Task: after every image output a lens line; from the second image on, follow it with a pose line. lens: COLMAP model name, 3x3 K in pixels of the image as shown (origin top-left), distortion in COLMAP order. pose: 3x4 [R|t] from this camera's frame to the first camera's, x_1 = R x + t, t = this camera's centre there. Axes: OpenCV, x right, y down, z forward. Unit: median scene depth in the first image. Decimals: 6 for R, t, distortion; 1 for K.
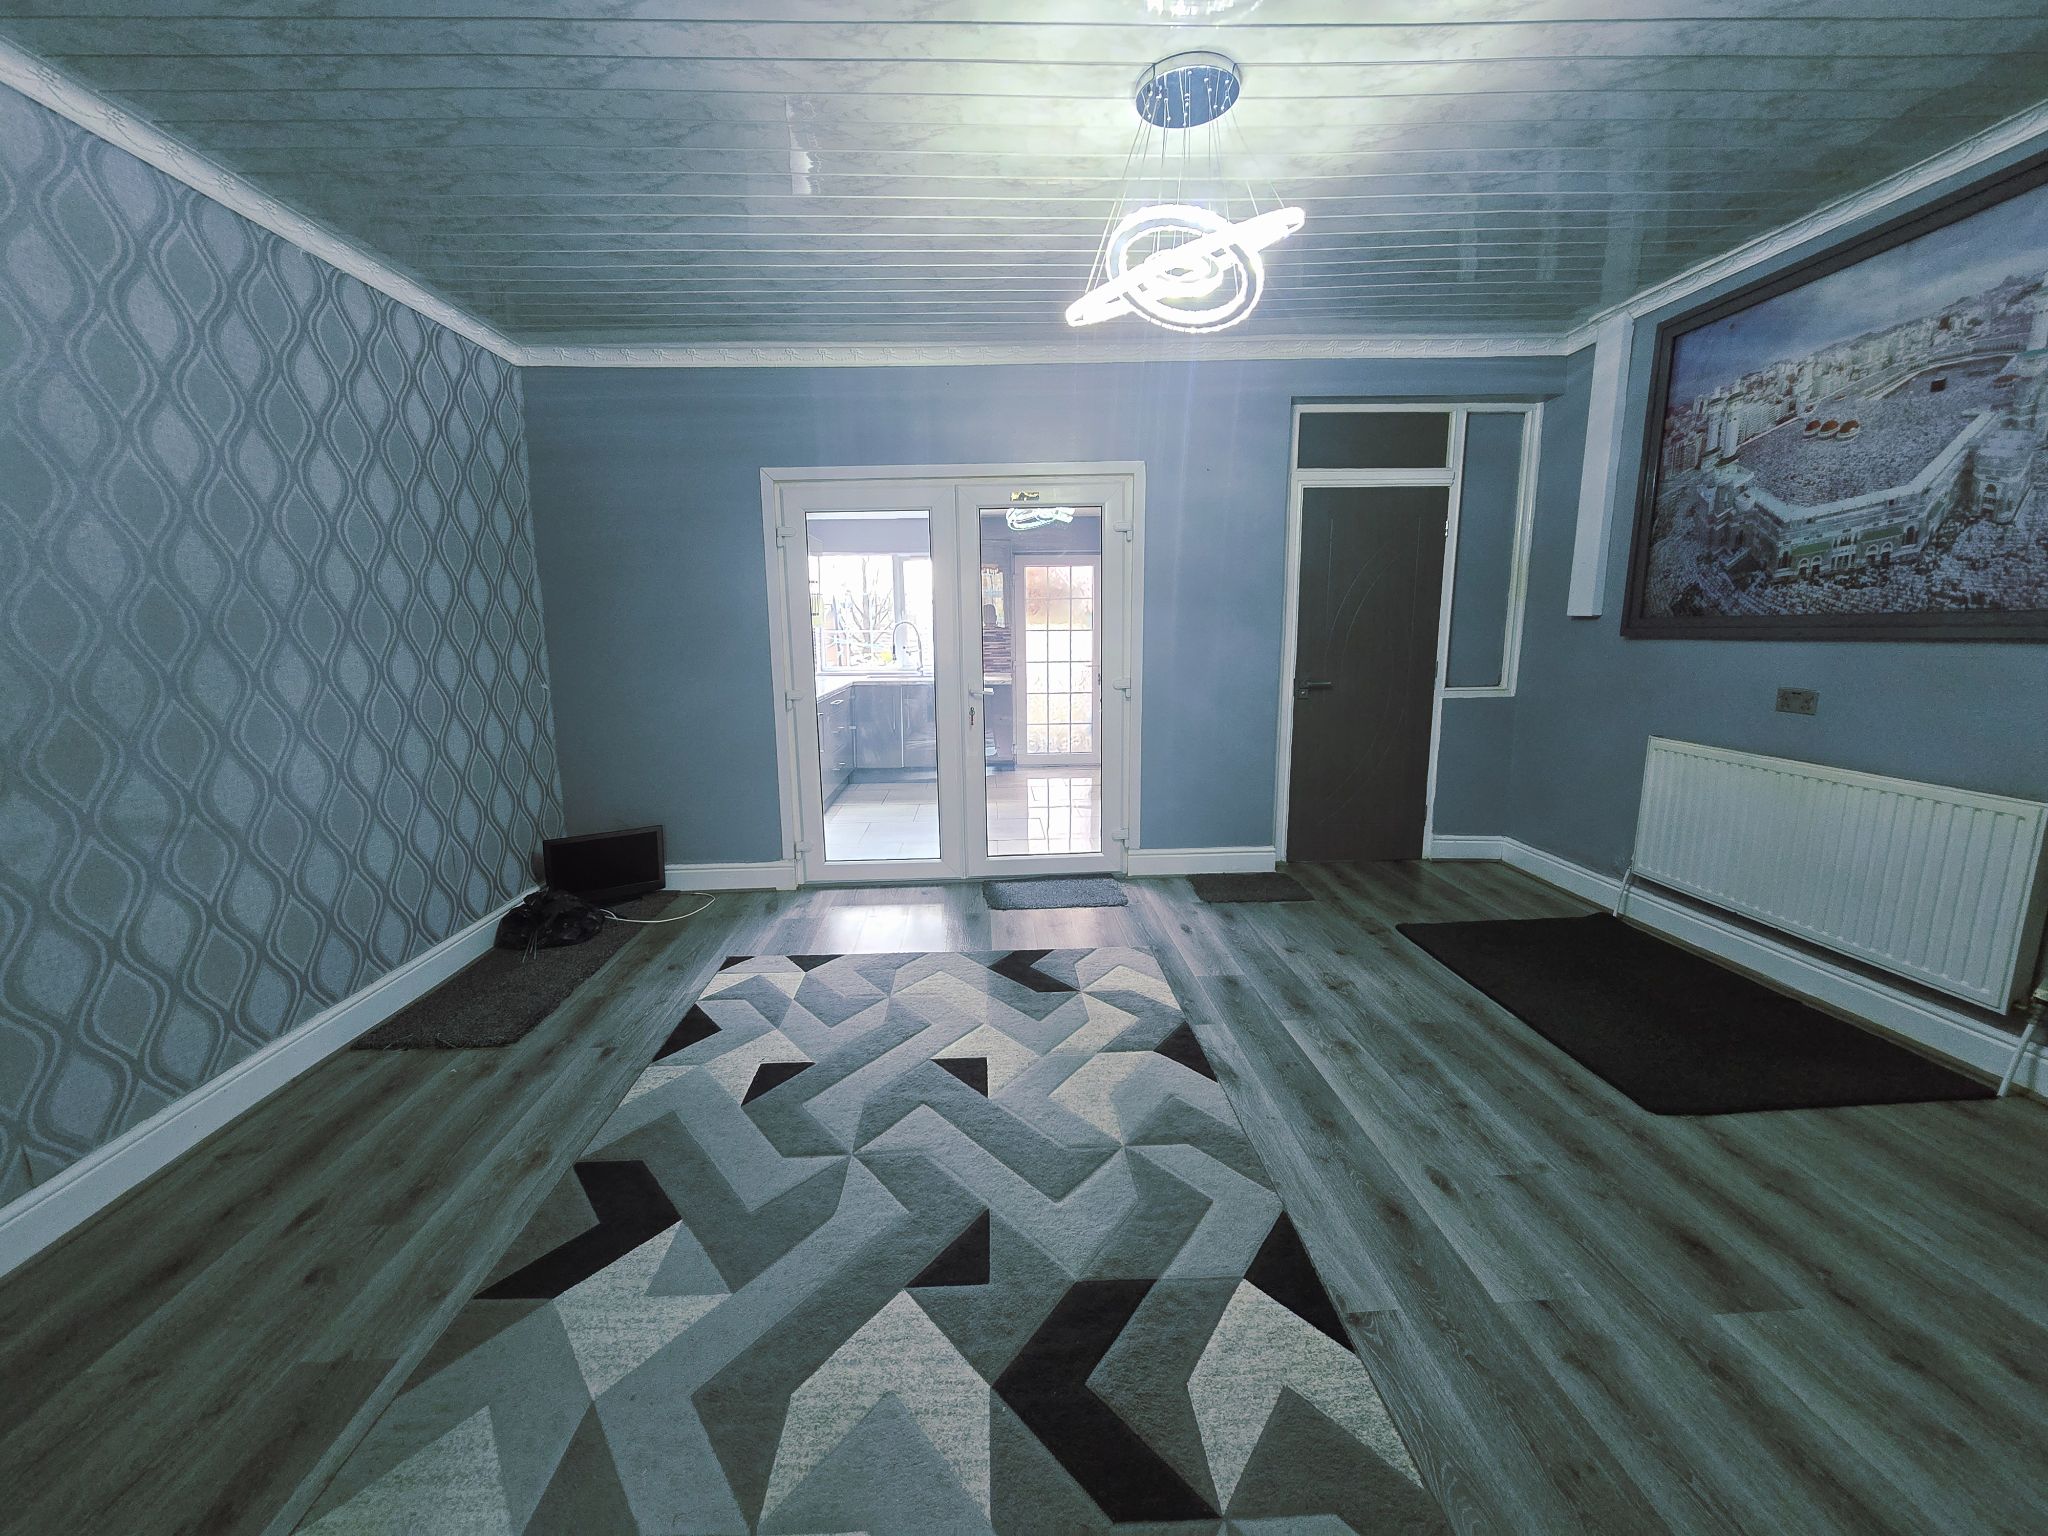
lens RADIAL K [[839.7, 0, 1013.0], [0, 839.7, 777.6], [0, 0, 1]] dist [-0.002716, -0.000712]
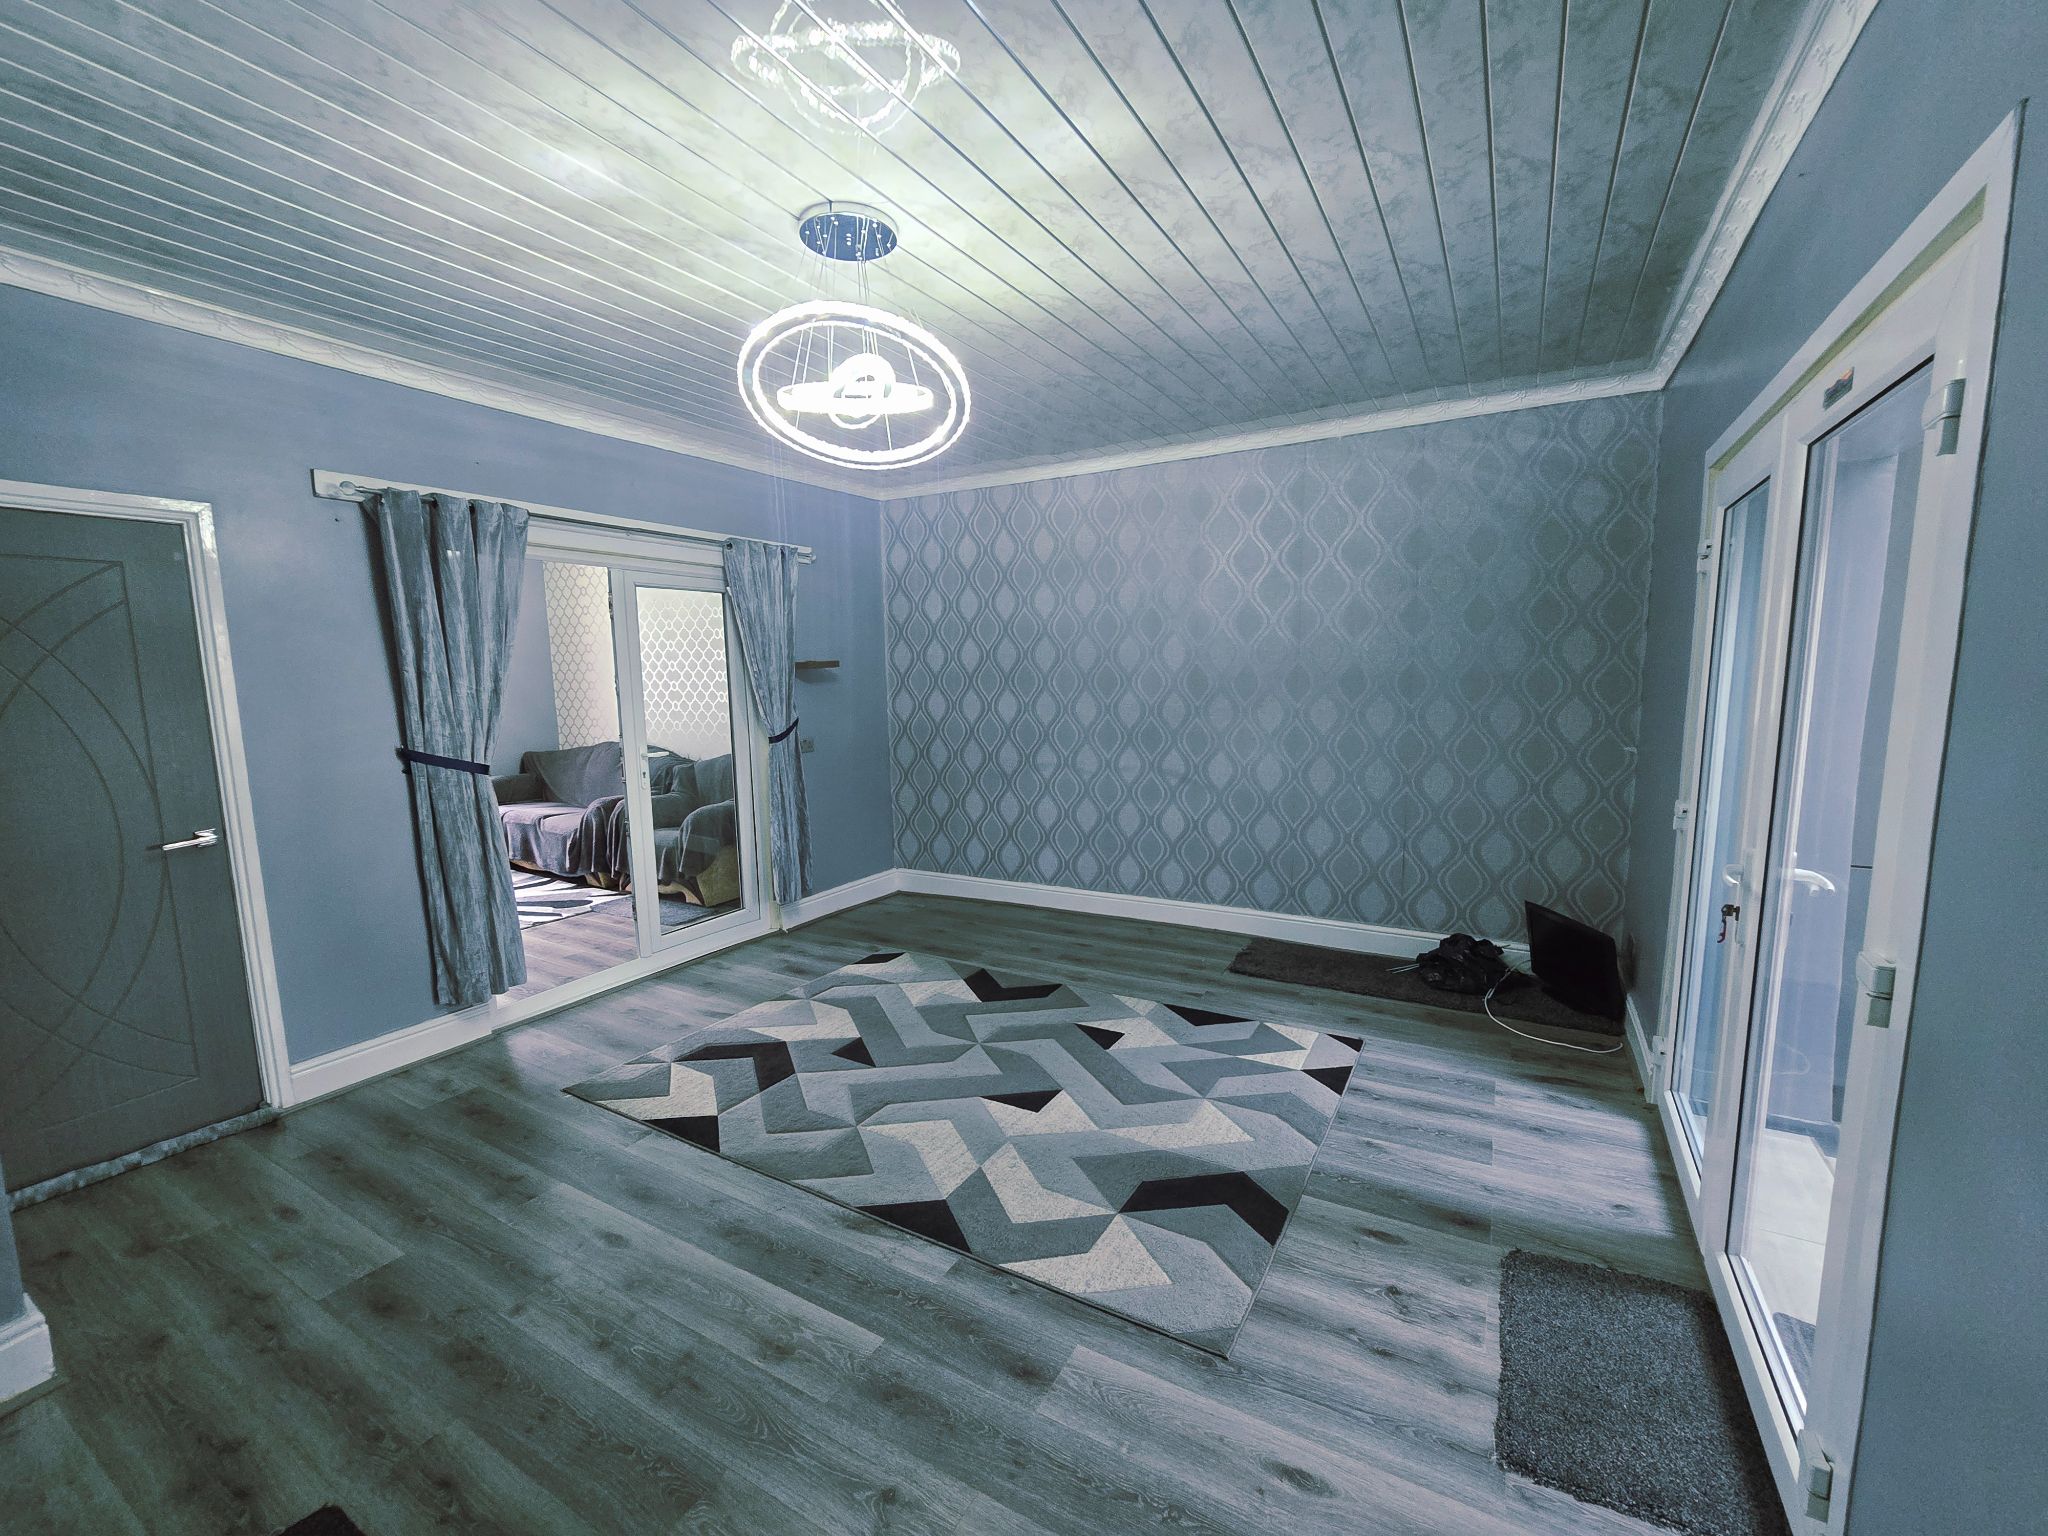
lens RADIAL K [[839.7, 0, 1024.5], [0, 839.7, 770.3], [0, 0, 1]] dist [-0.002716, -0.000712]
pose [[-0.532152, 0.132073, -0.836284, 0.811719], [-0.125968, 0.964413, 0.232465, -0.331922], [0.837225, 0.229052, -0.496577, 1.419809]]
